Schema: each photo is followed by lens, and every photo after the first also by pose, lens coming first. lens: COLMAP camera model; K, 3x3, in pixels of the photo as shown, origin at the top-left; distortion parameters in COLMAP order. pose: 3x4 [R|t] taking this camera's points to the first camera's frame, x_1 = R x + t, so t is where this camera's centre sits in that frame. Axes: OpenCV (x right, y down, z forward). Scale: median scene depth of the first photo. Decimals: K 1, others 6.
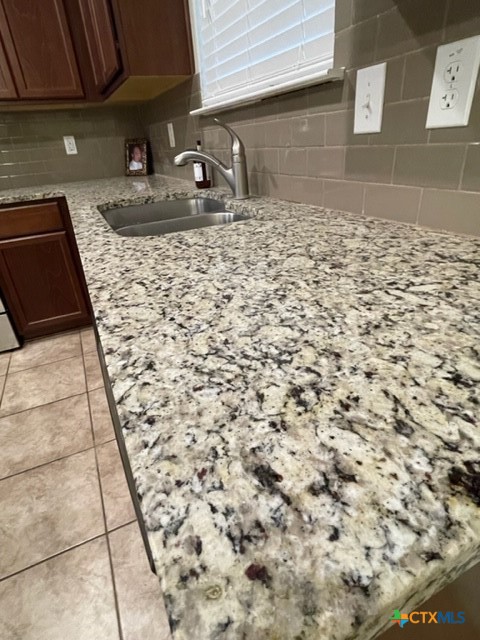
lens RADIAL K [[351.8, 0, 239.4], [0, 351.8, 313.6], [0, 0, 1]] dist [-0.003447, -0.006118]
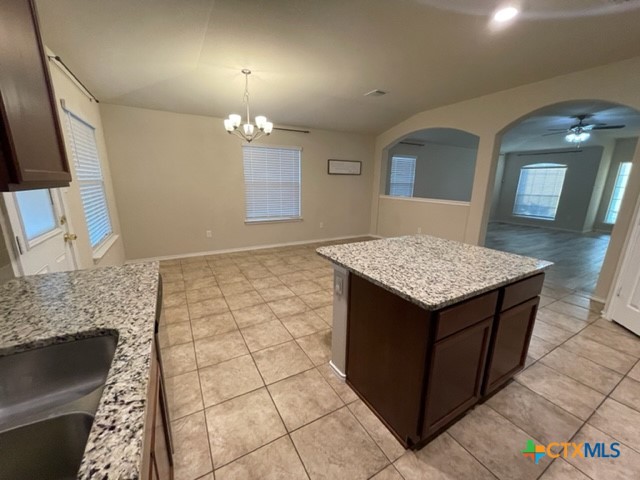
lens RADIAL K [[258.6, 0, 319.1], [0, 258.6, 240.0], [0, 0, 1]] dist [-0.002993, 0.001586]
pose [[-0.995817, 0.073340, -0.054490, -1.270533], [0.021459, 0.767443, 0.640758, -1.317527], [0.088812, 0.636908, -0.765807, 1.872424]]
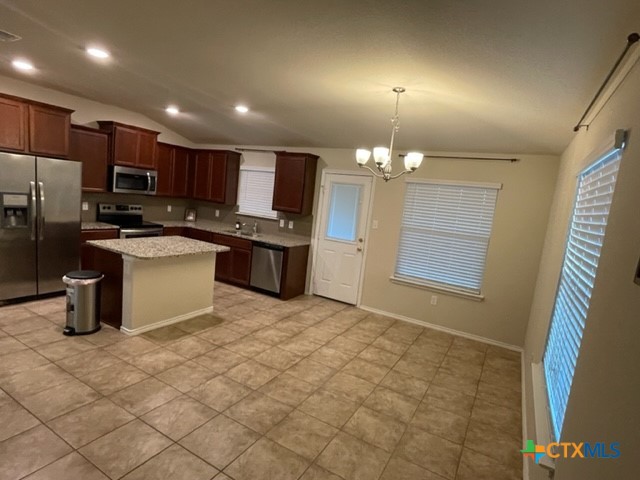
lens RADIAL K [[351.8, 0, 321.7], [0, 351.8, 243.7], [0, 0, 1]] dist [-0.003447, -0.006118]
pose [[0.803086, 0.081493, 0.590264, -3.699215], [0.106151, 0.955191, -0.276300, 2.217906], [-0.586332, 0.284550, 0.758450, -5.647970]]
